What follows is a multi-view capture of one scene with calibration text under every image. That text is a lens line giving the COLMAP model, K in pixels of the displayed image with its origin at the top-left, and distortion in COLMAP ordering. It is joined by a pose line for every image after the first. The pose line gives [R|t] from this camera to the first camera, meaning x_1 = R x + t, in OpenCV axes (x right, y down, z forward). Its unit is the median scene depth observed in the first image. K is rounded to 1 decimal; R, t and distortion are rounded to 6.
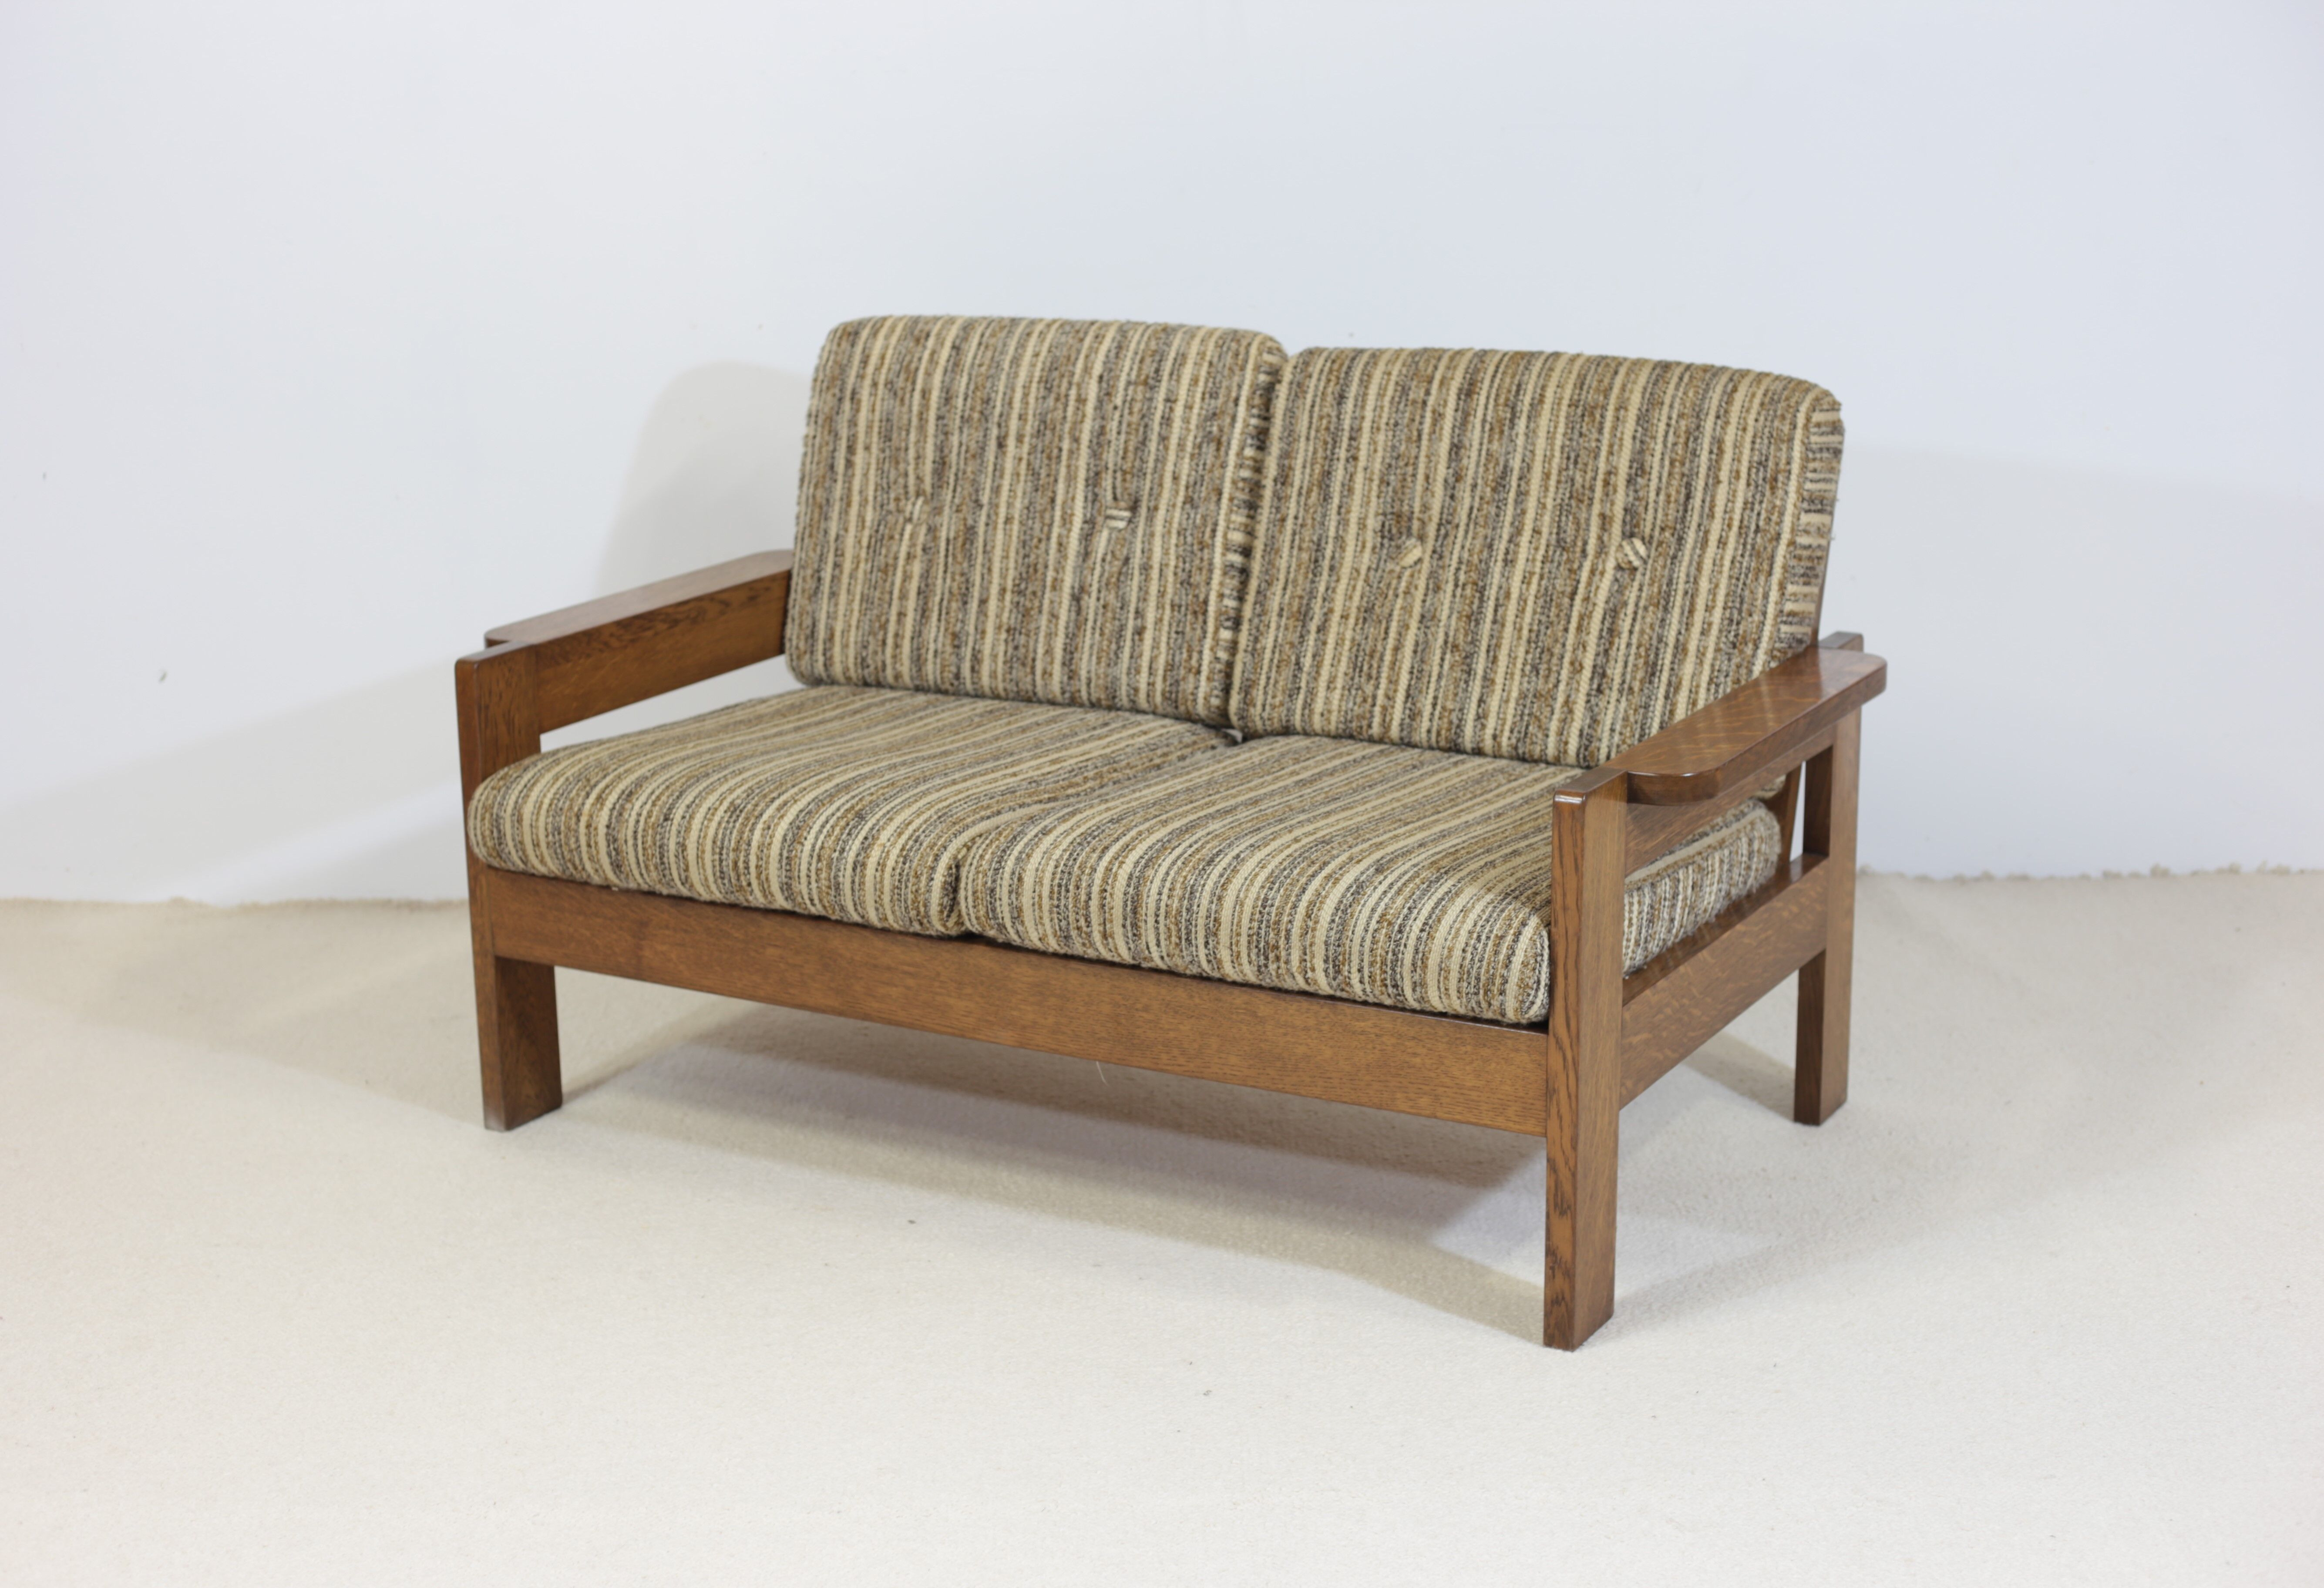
lens RADIAL K [[3464.2, 0, 1157.3], [0, 3464.2, 850.1], [0, 0, 1]] dist [-0.093284, 0.005075]
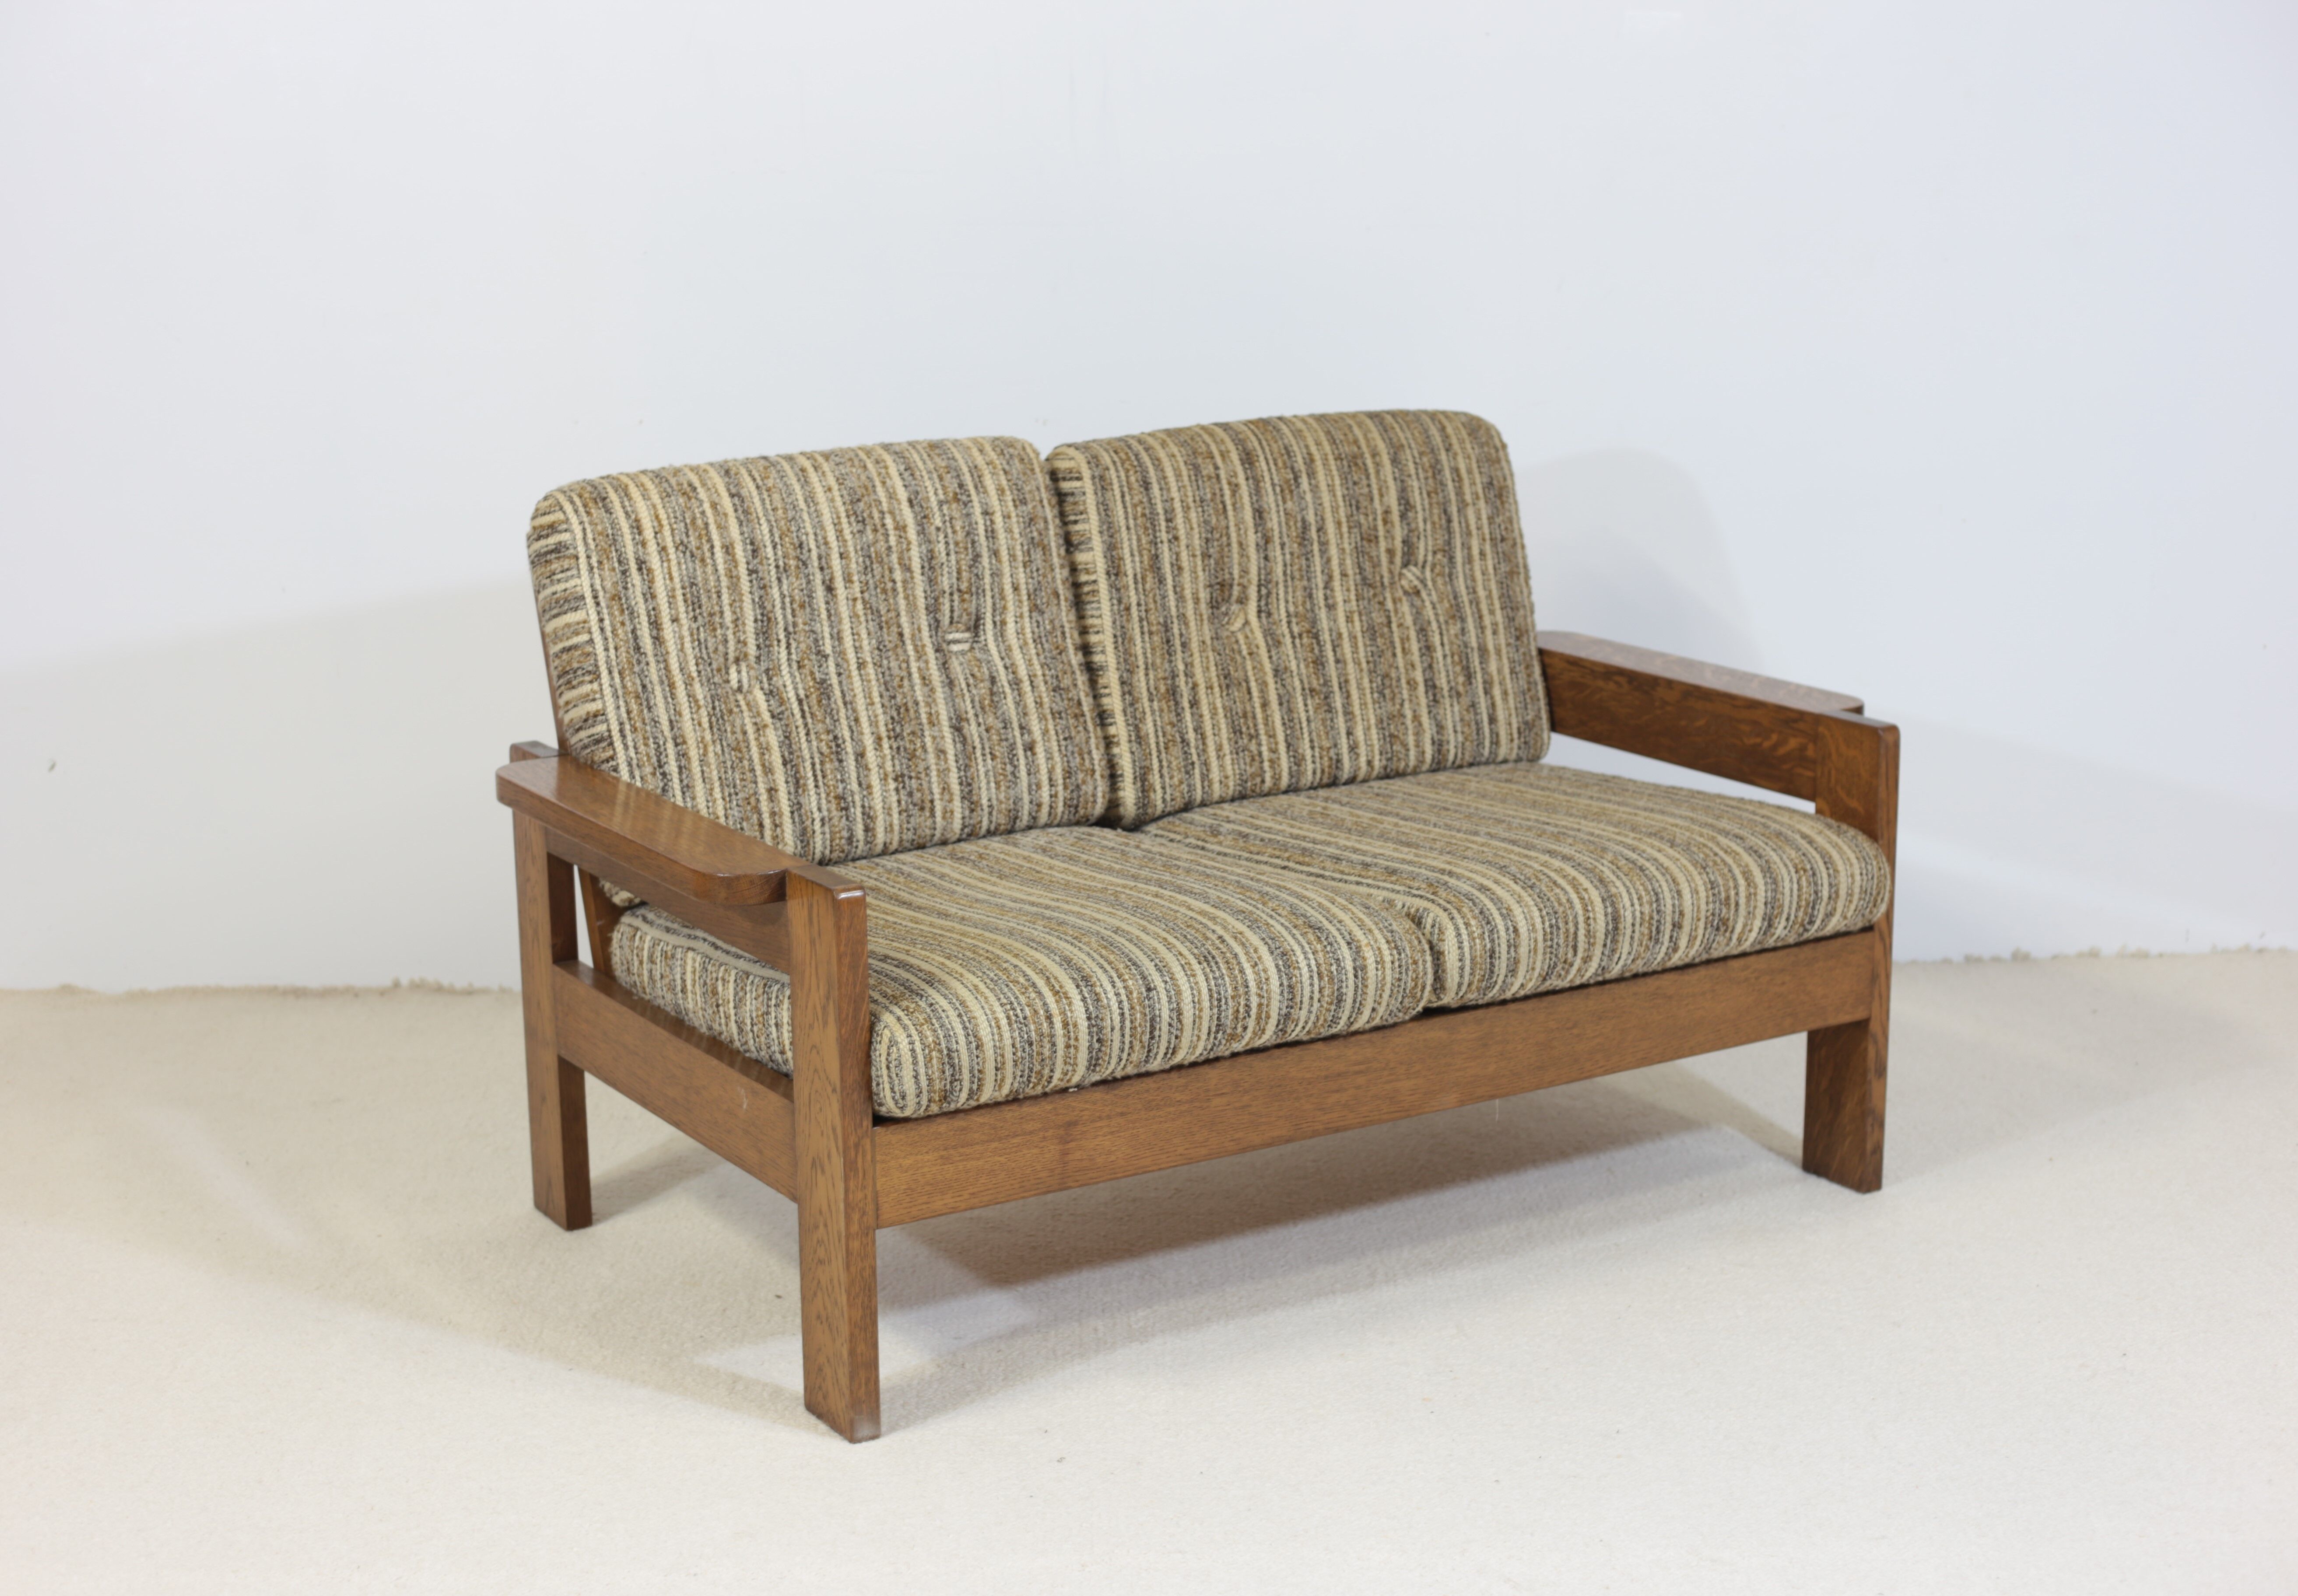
lens RADIAL K [[3566.4, 0, 1149.0], [0, 3566.4, 798.0], [0, 0, 1]] dist [-0.067103, -0.038188]
pose [[0.476036, -0.188210, 0.859050, -0.884821], [0.237053, 0.968135, 0.080748, -0.126171], [-0.846874, 0.165202, 0.505483, 0.476458]]
